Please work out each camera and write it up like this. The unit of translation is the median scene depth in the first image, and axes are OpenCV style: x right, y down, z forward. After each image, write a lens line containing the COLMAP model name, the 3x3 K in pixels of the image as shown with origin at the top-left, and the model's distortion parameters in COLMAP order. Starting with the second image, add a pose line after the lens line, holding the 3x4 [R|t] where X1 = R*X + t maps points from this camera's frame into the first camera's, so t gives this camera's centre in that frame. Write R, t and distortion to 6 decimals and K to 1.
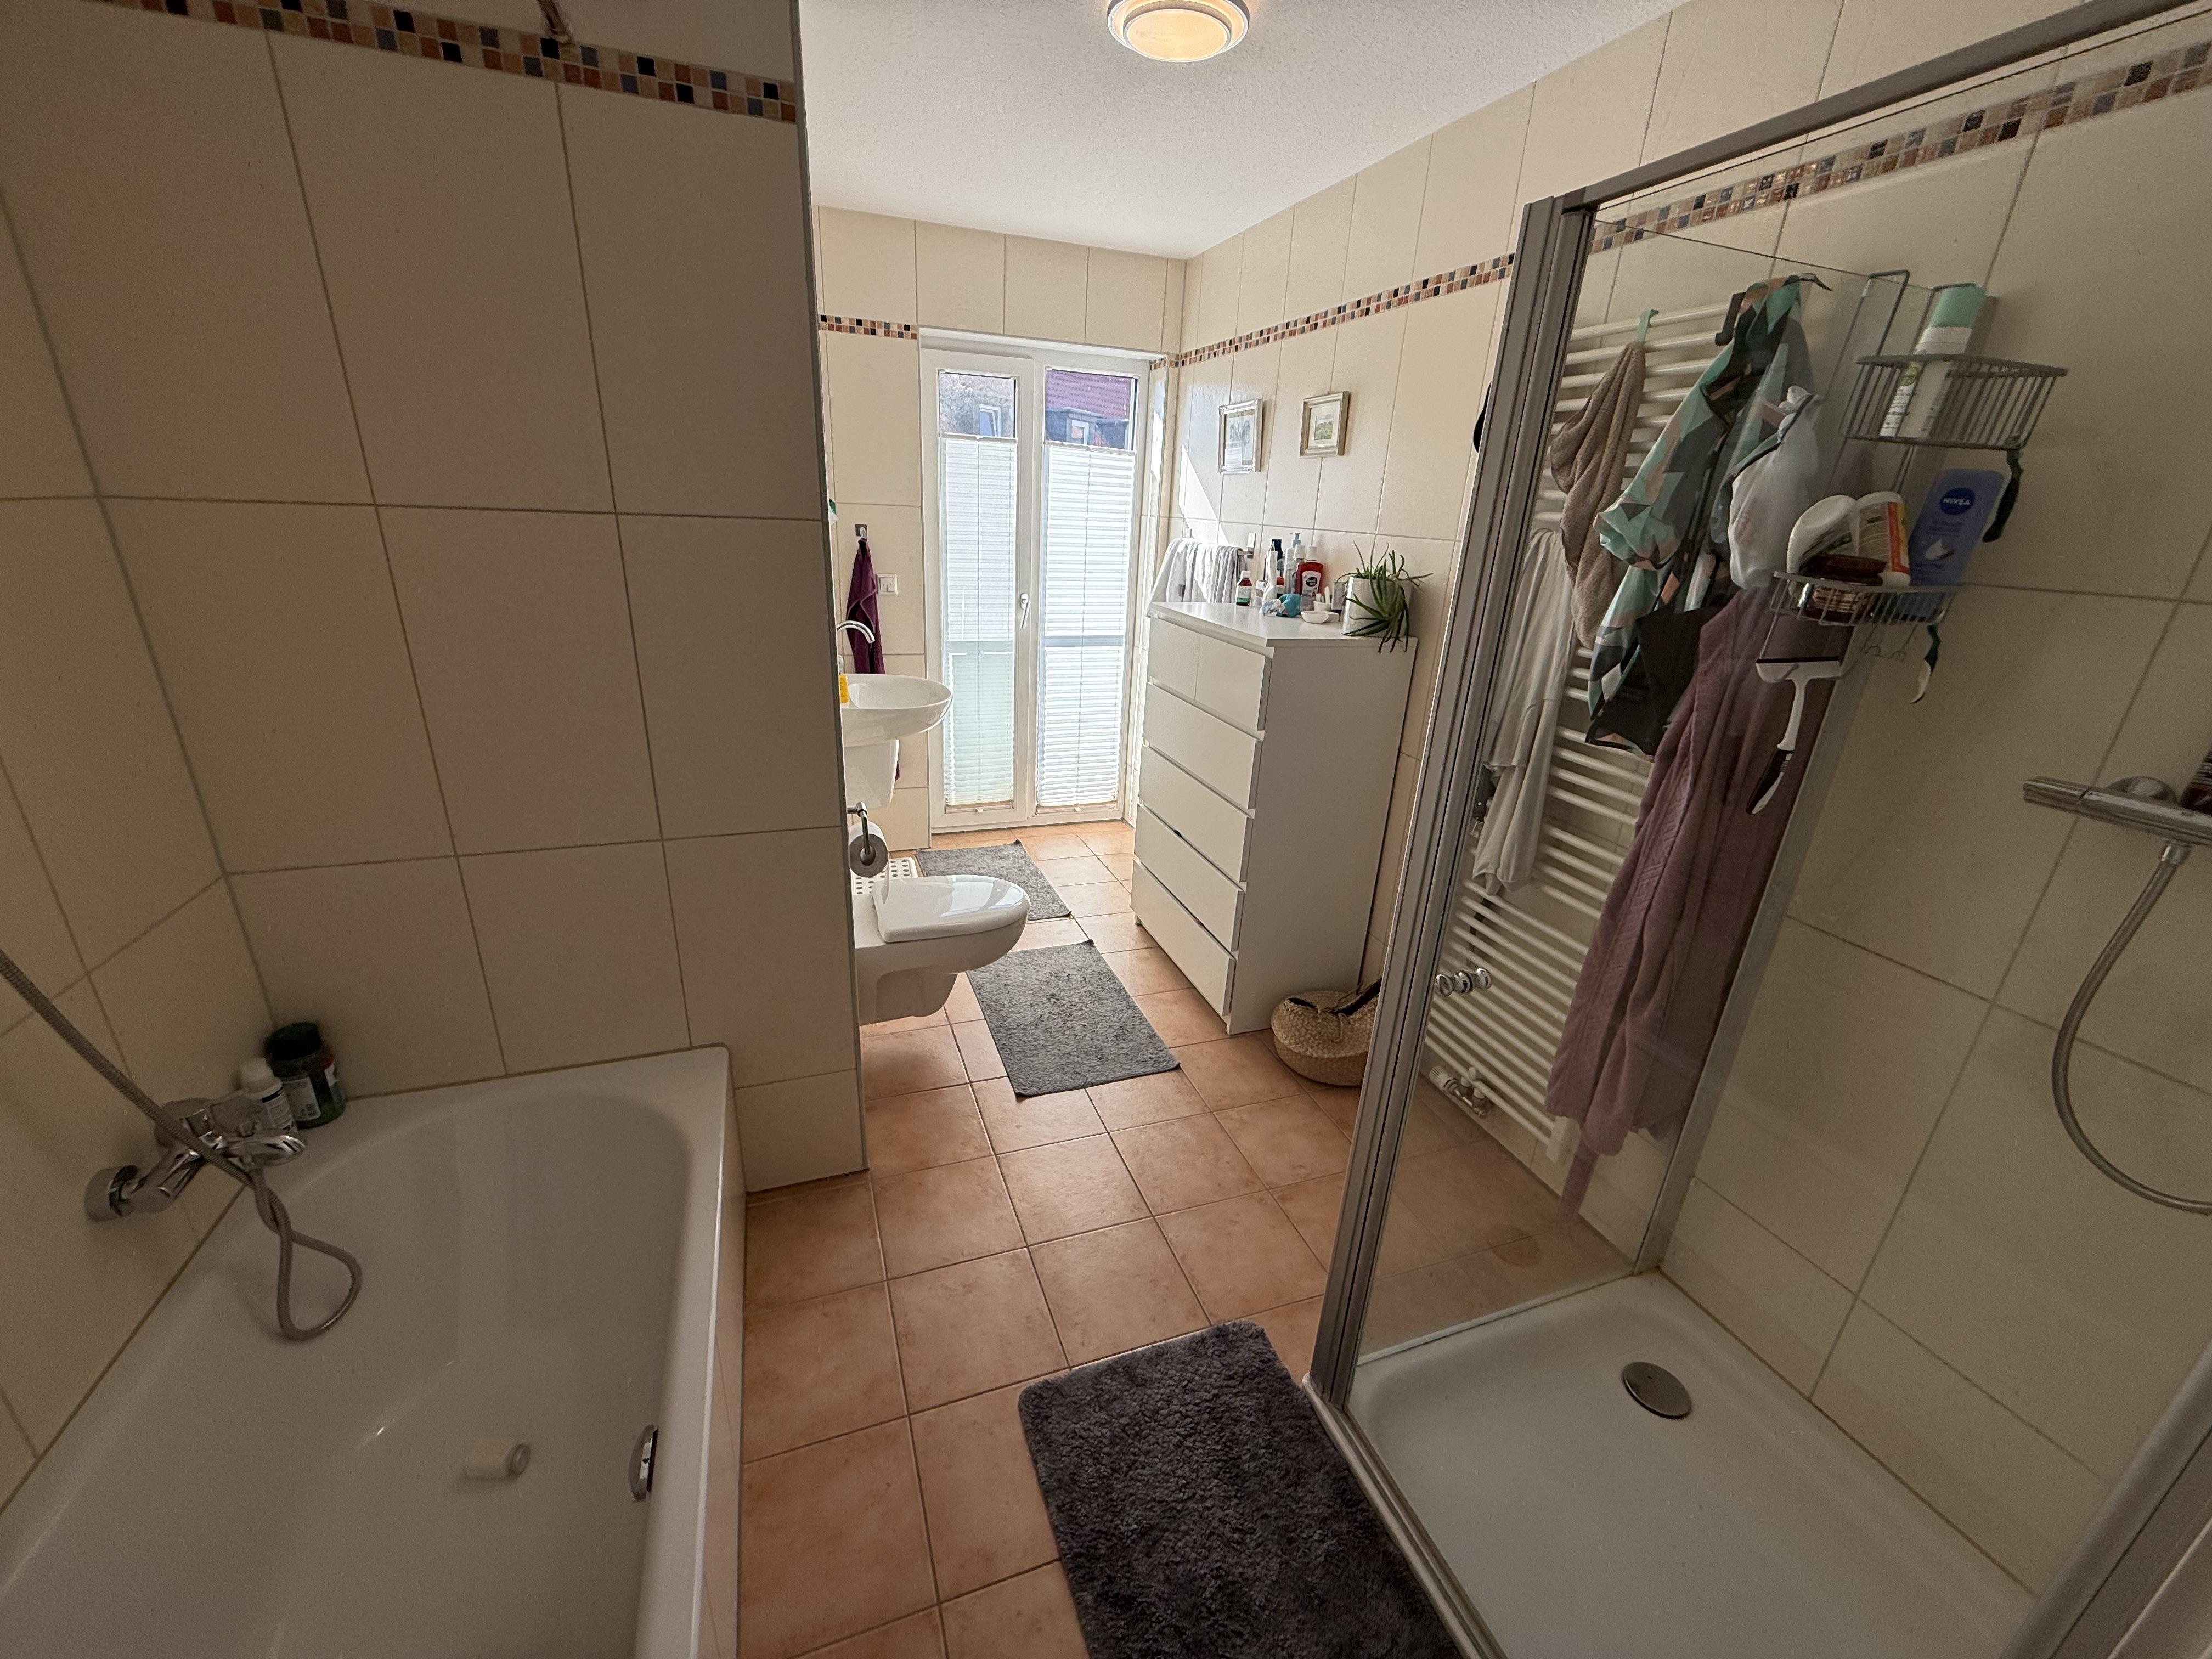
lens RADIAL K [[881.3, 0, 1106.9], [0, 881.3, 826.8], [0, 0, 1]] dist [0.004934, 0.000119]
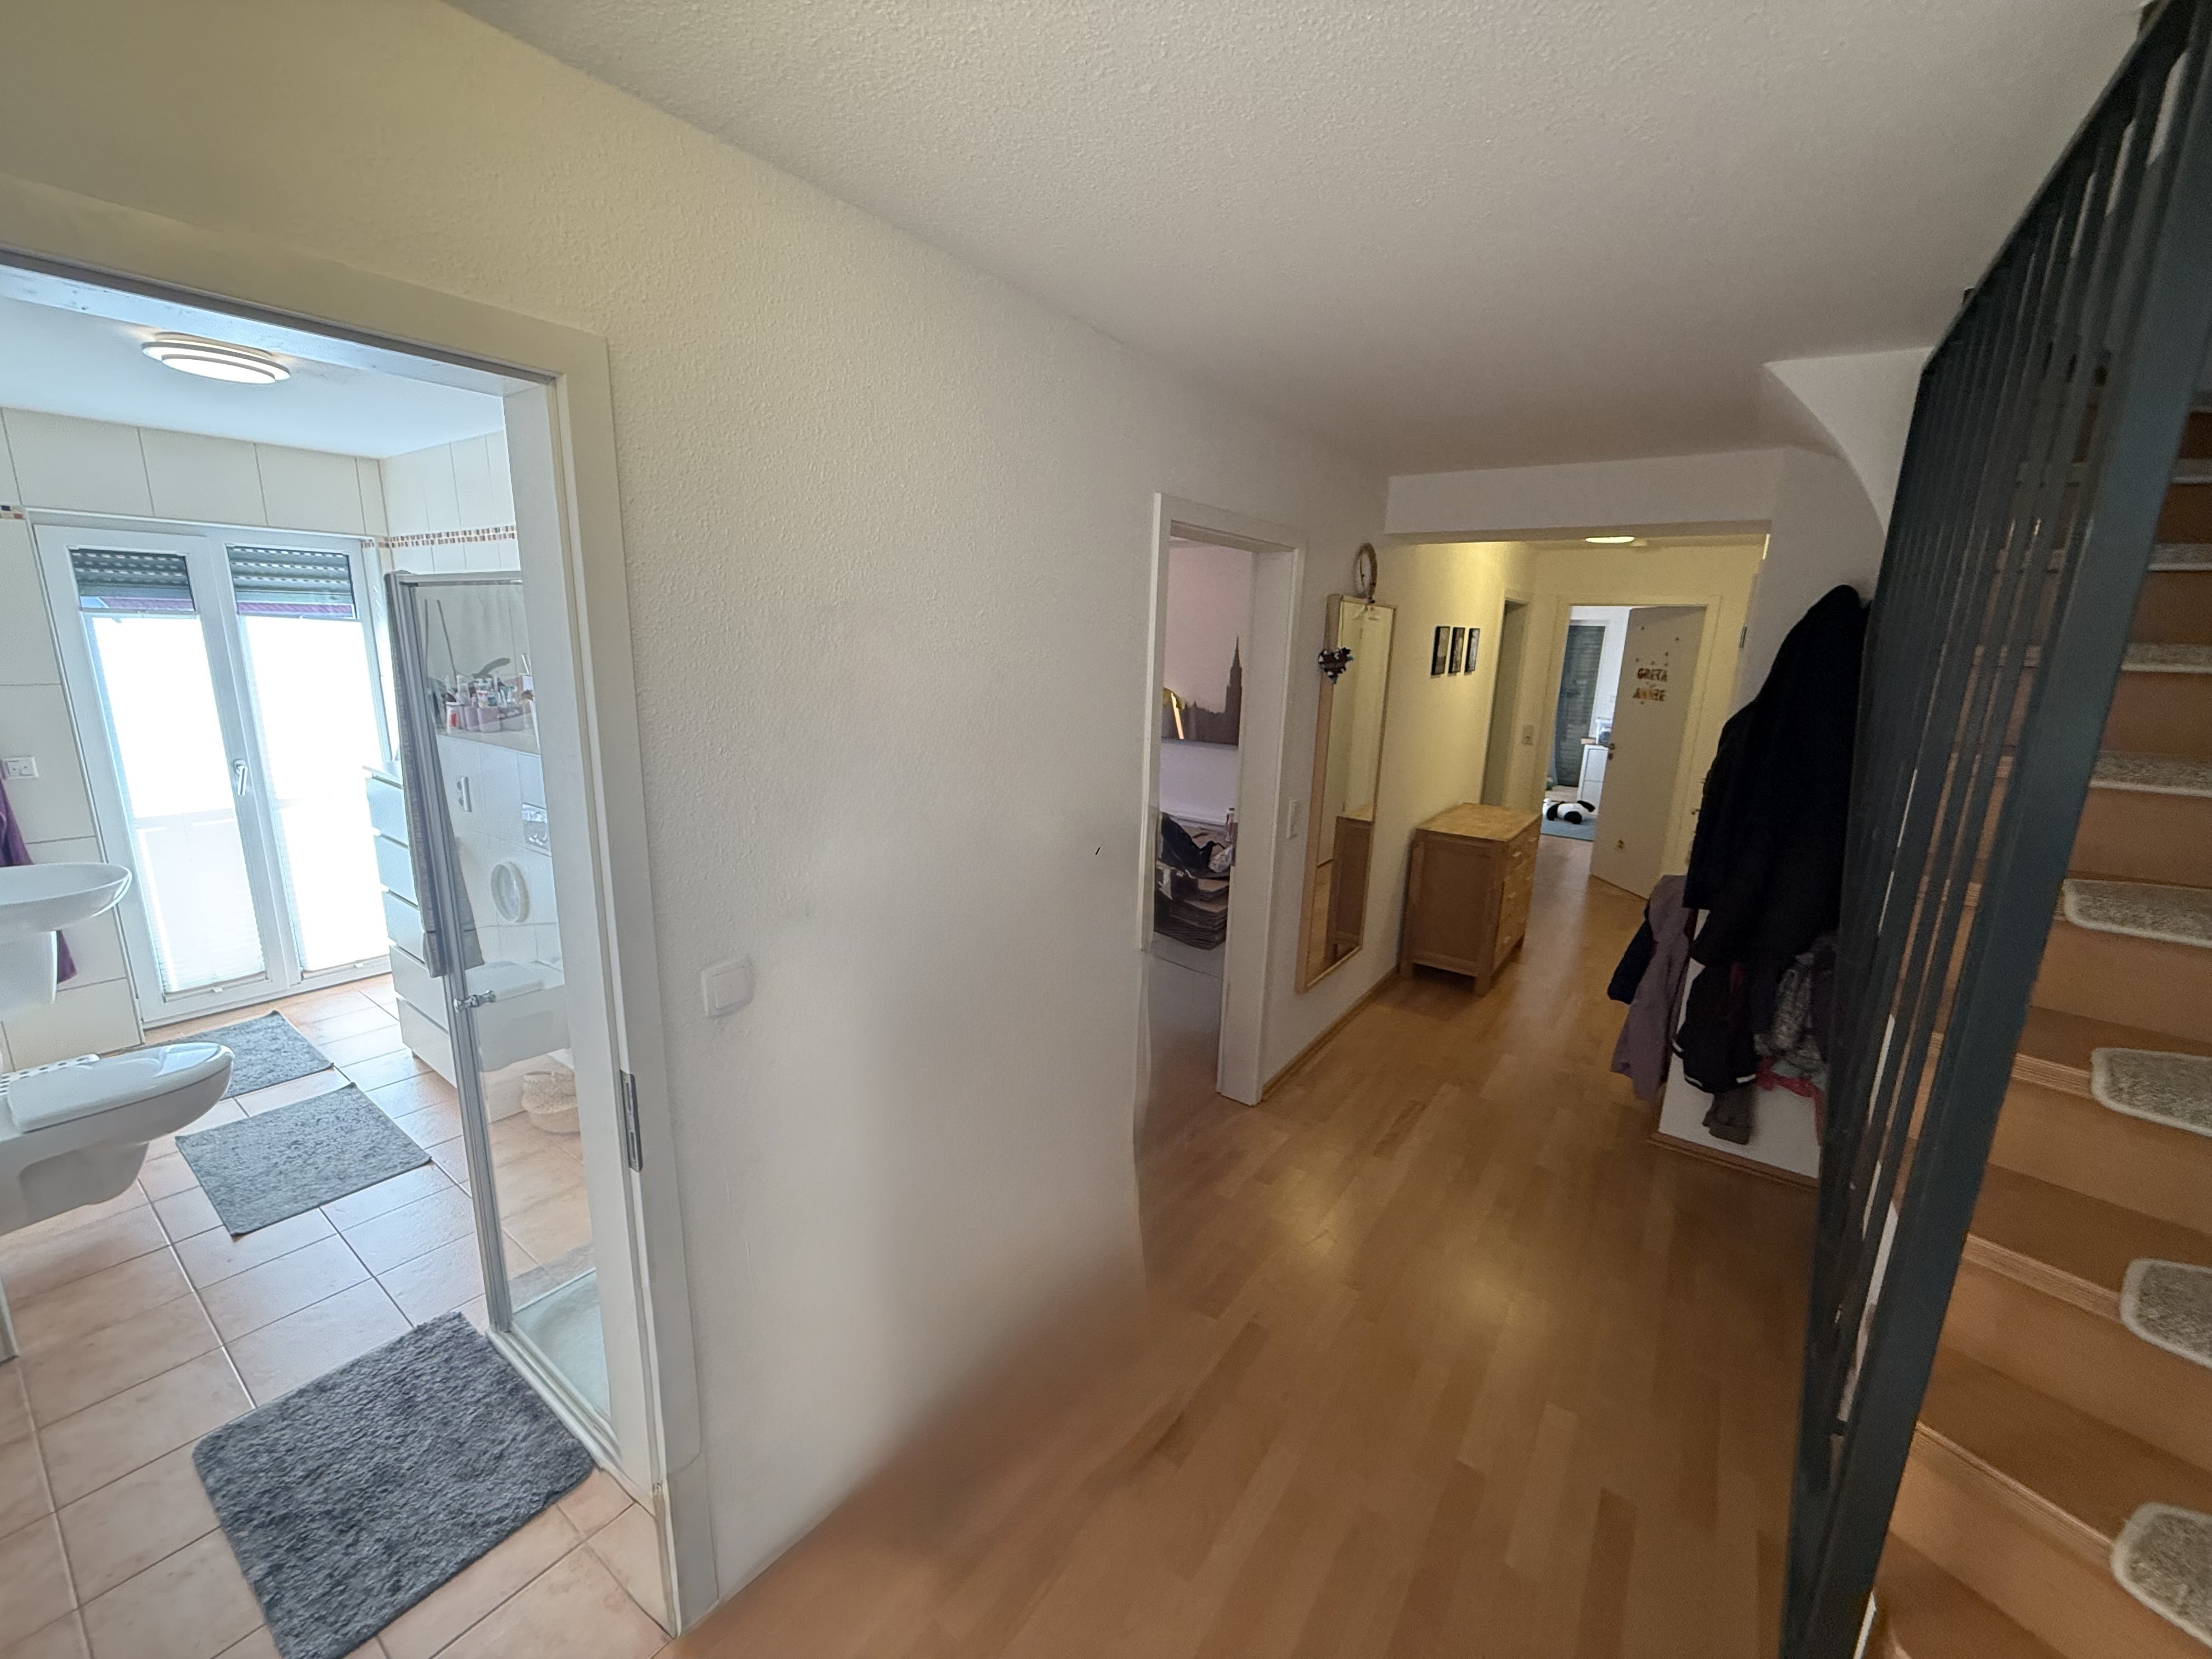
lens RADIAL K [[881.3, 0, 1092.7], [0, 881.3, 830.3], [0, 0, 1]] dist [0.004934, 0.000119]
pose [[0.831694, -0.143041, 0.536493, 0.188922], [0.203046, 0.977673, -0.054102, 0.070498], [-0.516776, 0.153929, 0.842169, -0.373033]]
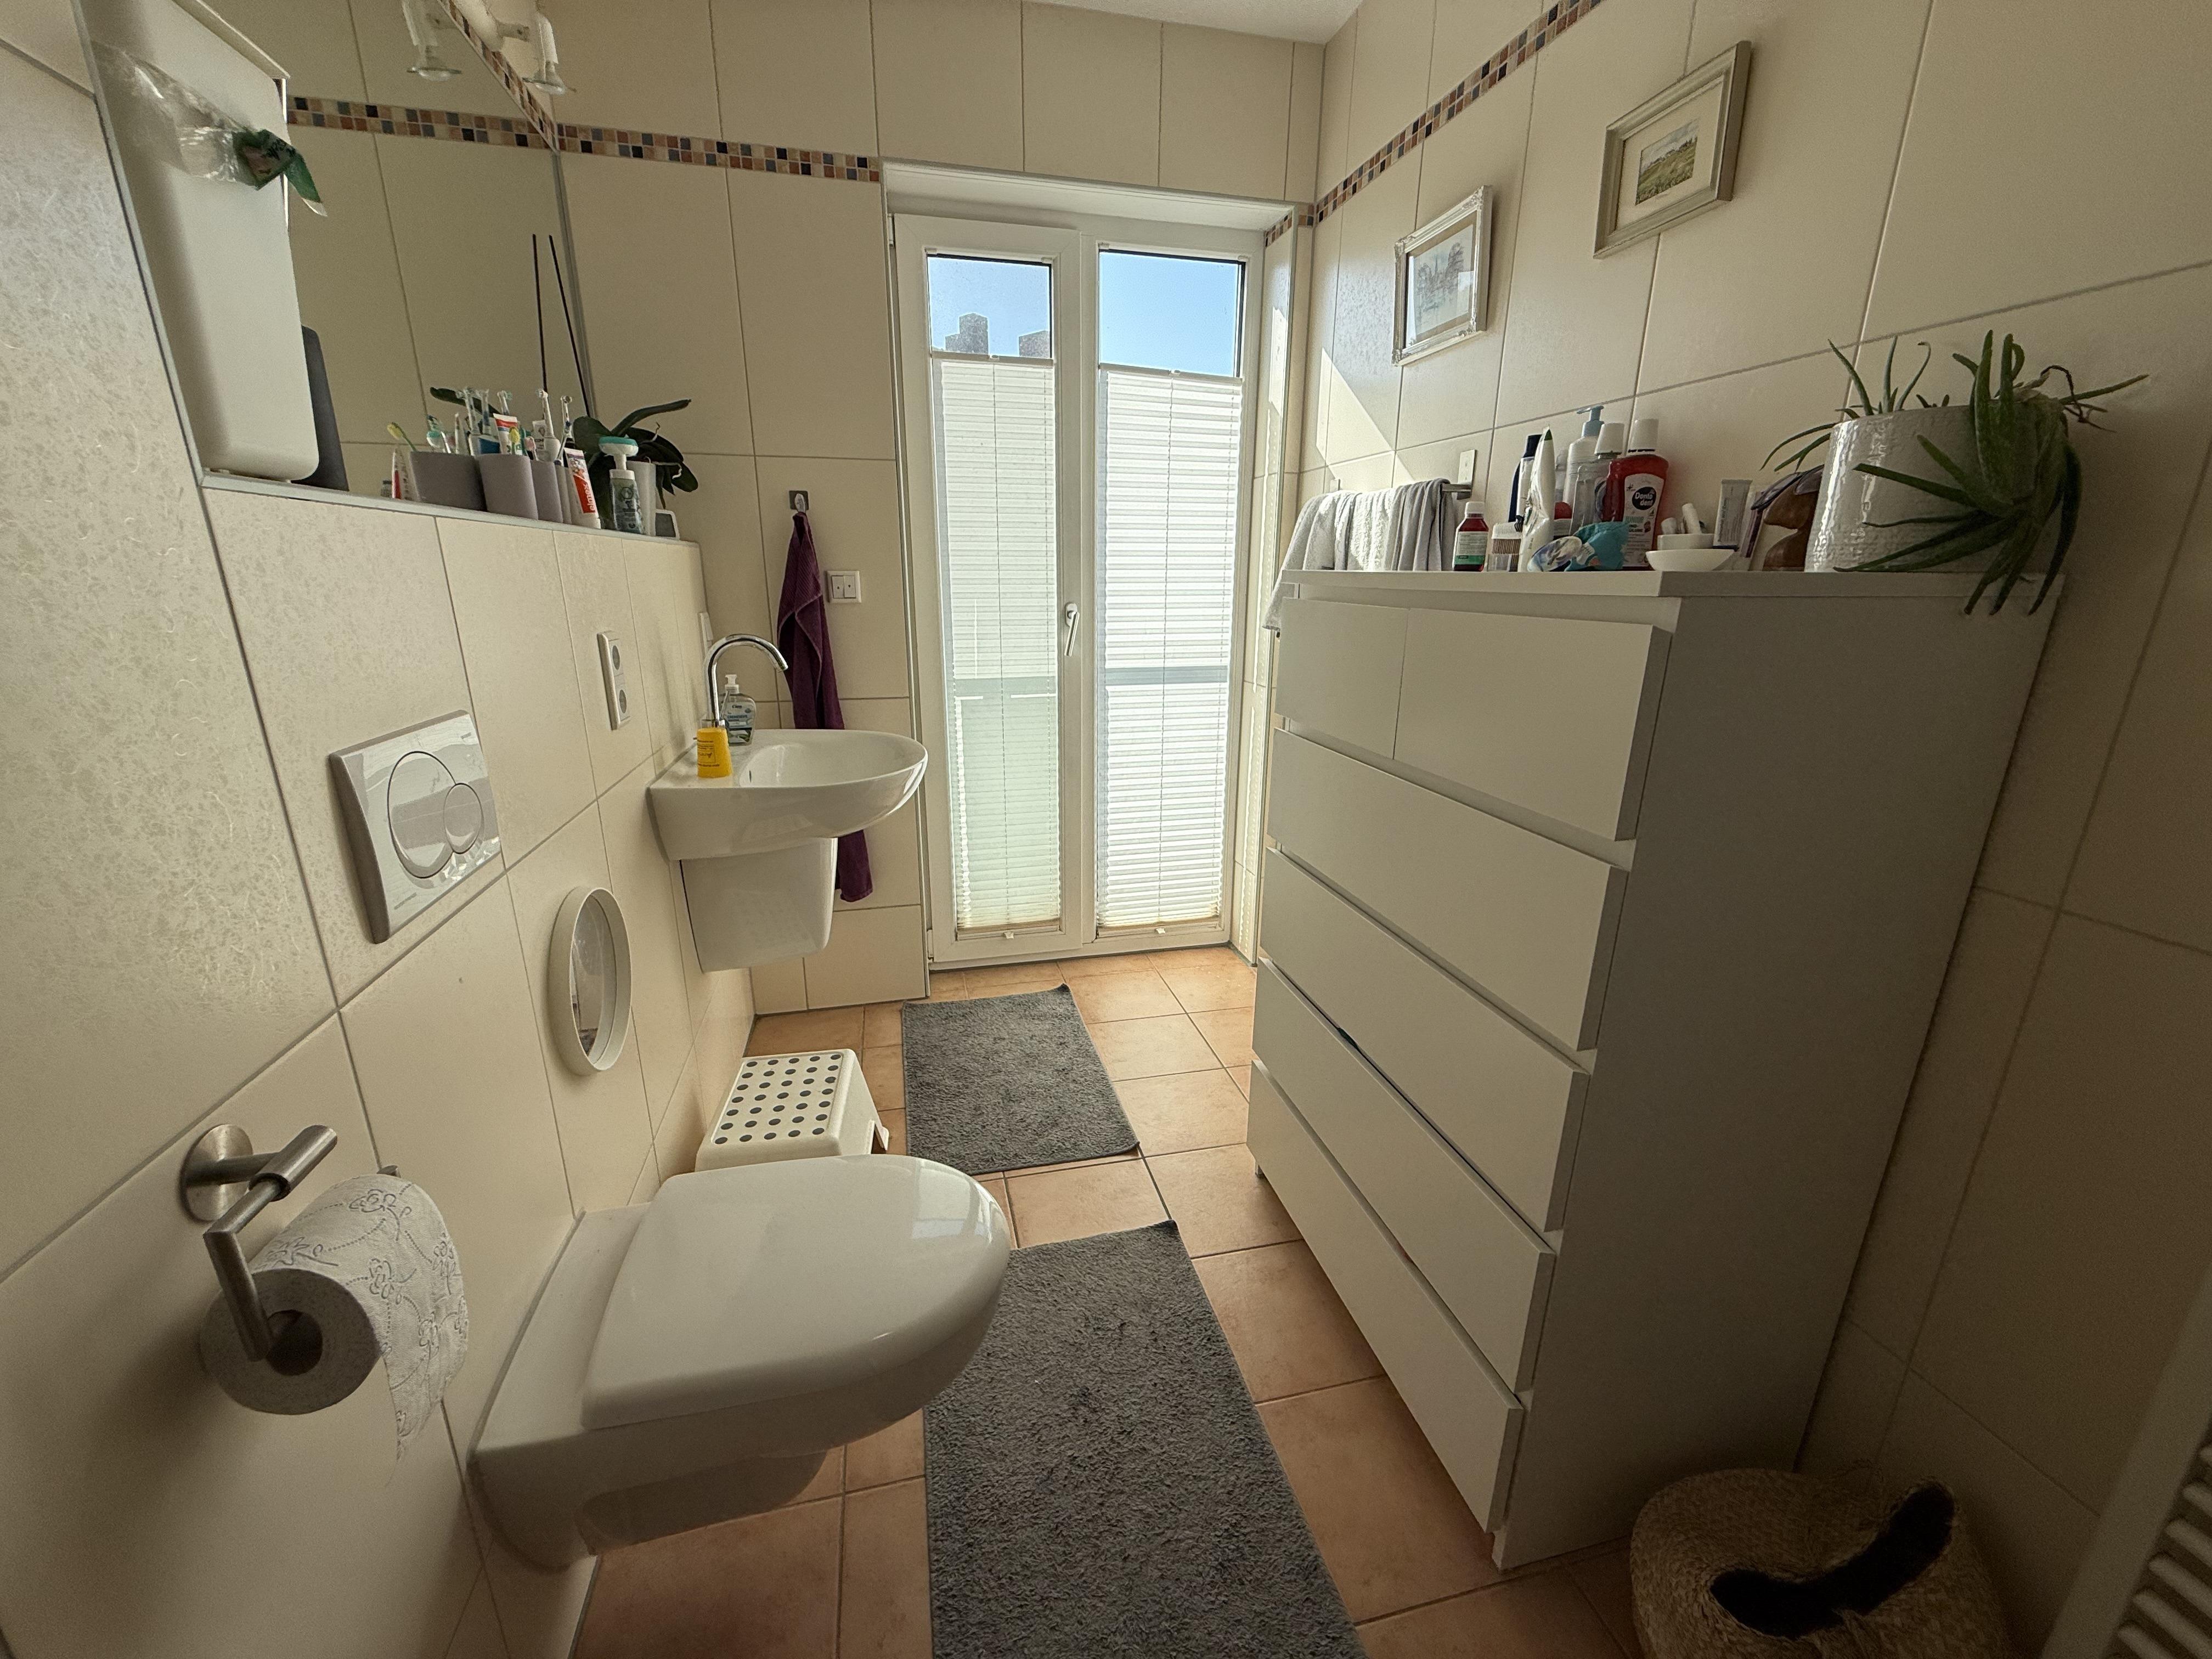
lens RADIAL K [[881.3, 0, 1101.5], [0, 881.3, 822.4], [0, 0, 1]] dist [0.004934, 0.000119]
pose [[0.992288, -0.009768, -0.123566, 0.007551], [-0.000156, 0.996791, -0.080050, -0.064268], [0.123951, 0.079452, 0.989102, 0.456861]]
